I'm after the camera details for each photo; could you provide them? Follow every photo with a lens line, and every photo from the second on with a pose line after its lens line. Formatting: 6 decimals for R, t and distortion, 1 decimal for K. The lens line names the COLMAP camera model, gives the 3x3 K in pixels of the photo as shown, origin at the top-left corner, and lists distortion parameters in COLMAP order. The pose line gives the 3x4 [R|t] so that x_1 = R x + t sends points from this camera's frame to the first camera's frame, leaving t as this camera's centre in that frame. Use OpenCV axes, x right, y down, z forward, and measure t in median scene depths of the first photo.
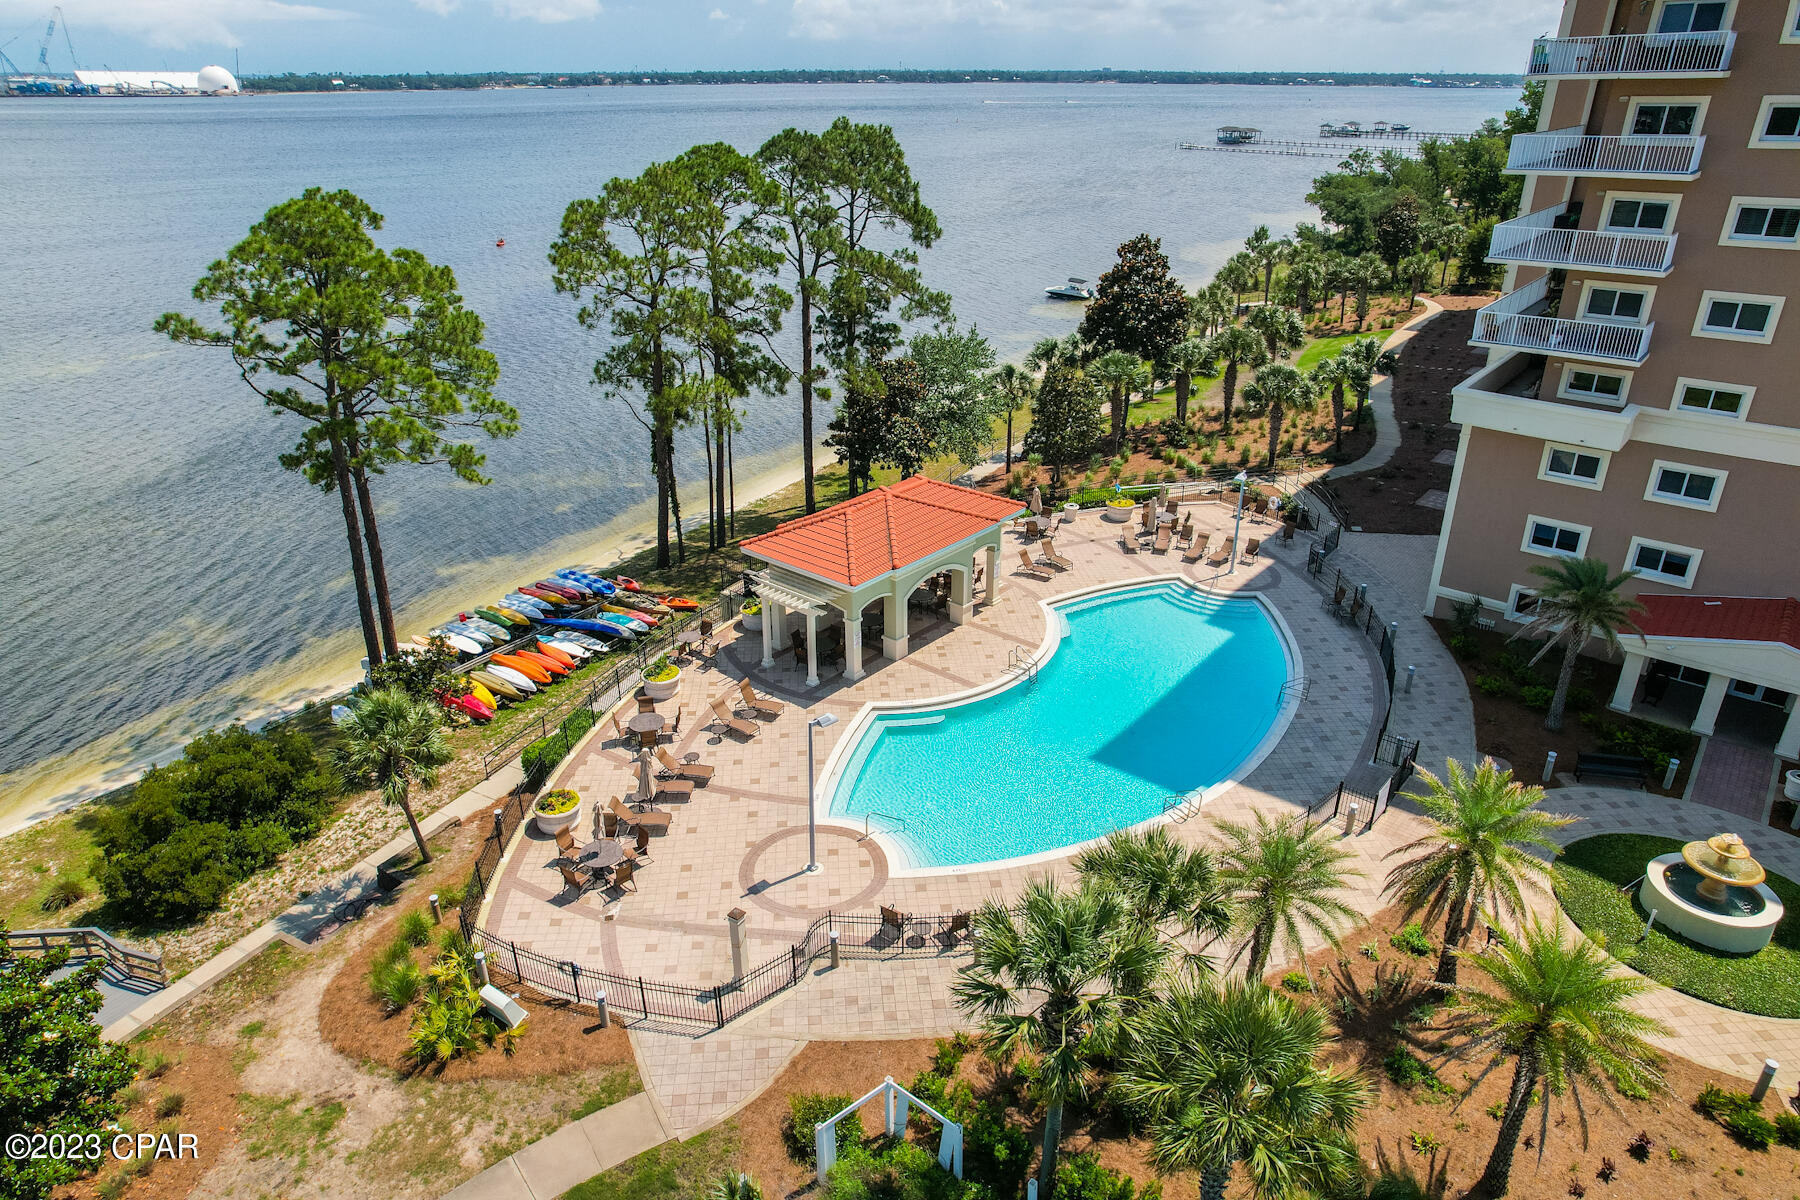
lens RADIAL K [[1145.8, 0, 900.0], [0, 1145.8, 600.0], [0, 0, 1]] dist [-0.078353, 0.064437]
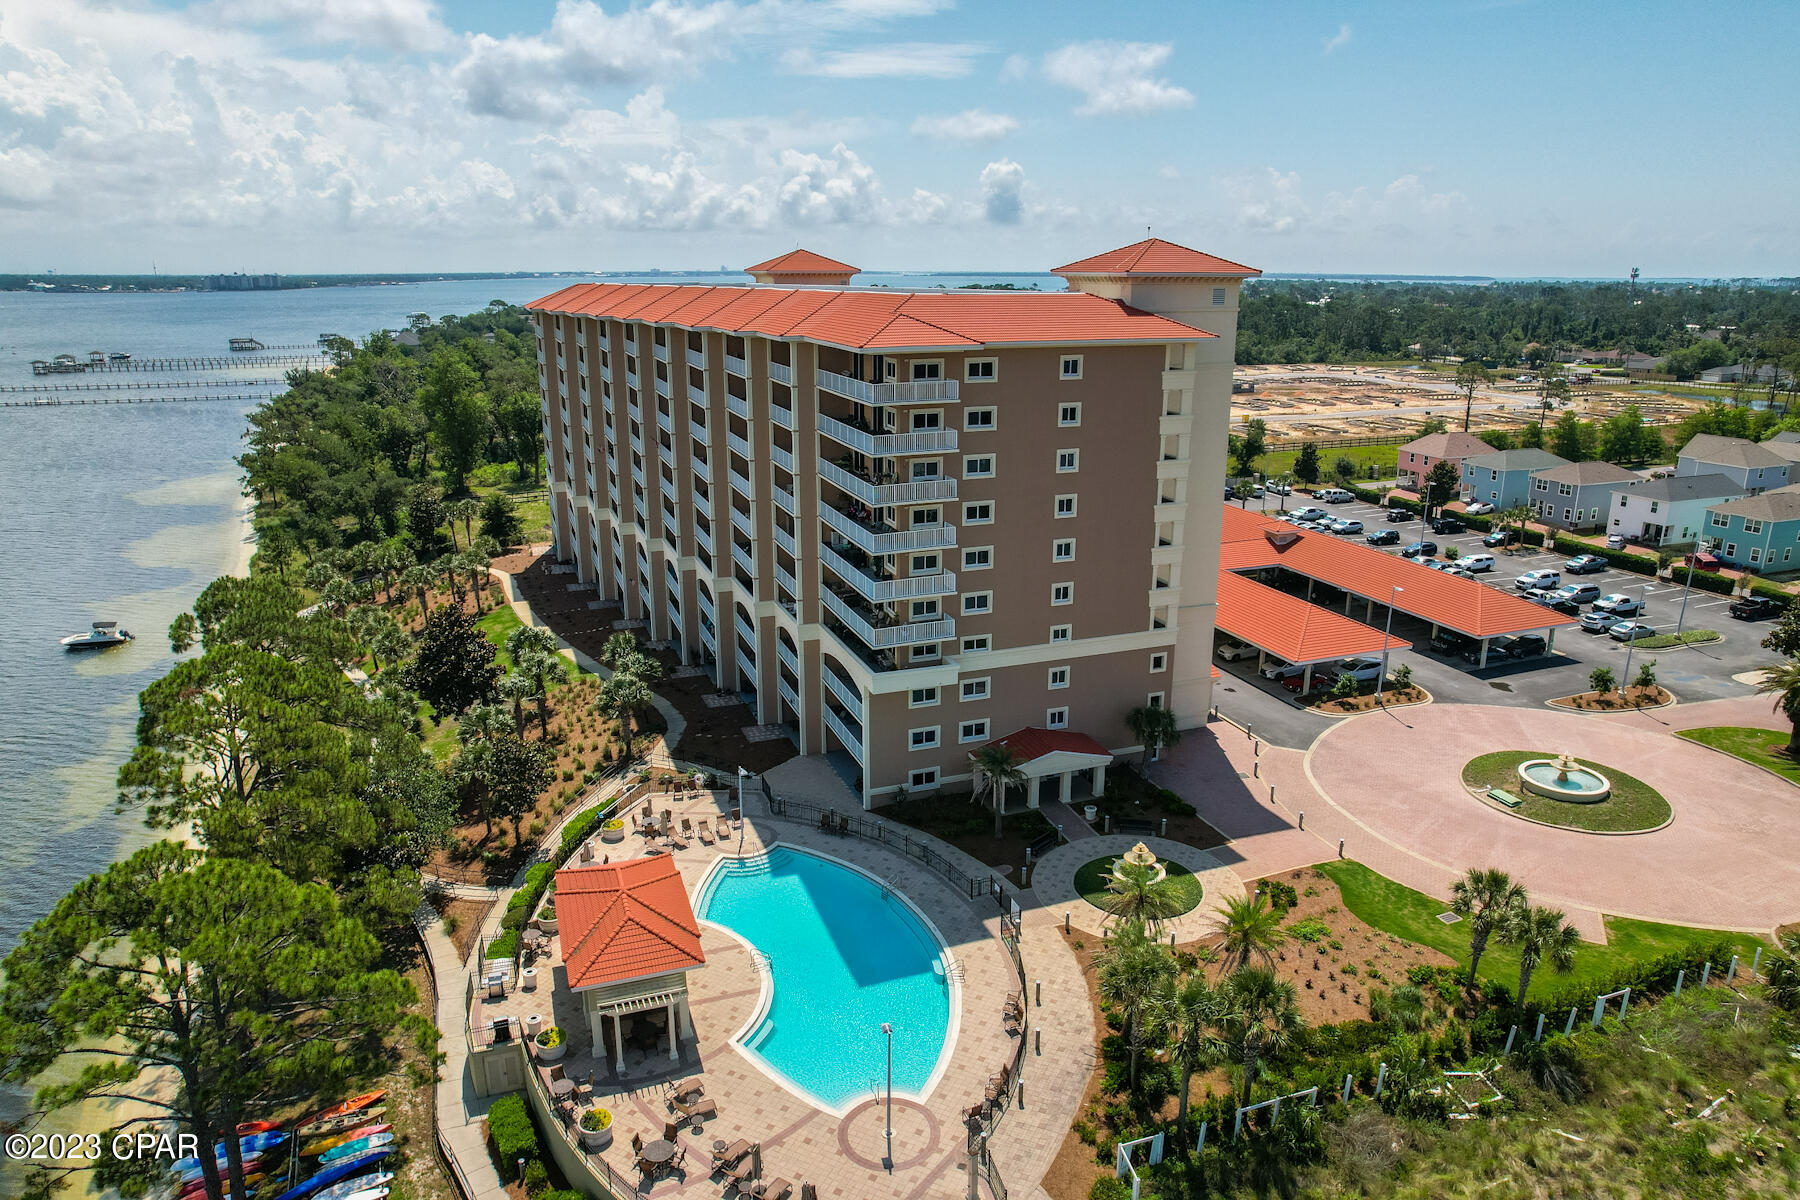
lens RADIAL K [[1145.8, 0, 900.0], [0, 1145.8, 600.0], [0, 0, 1]] dist [-0.078353, 0.064437]
pose [[0.506460, -0.242557, 0.827445, -0.750623], [0.368153, 0.928583, 0.046867, -0.313346], [-0.779719, 0.280890, 0.559588, -0.005244]]
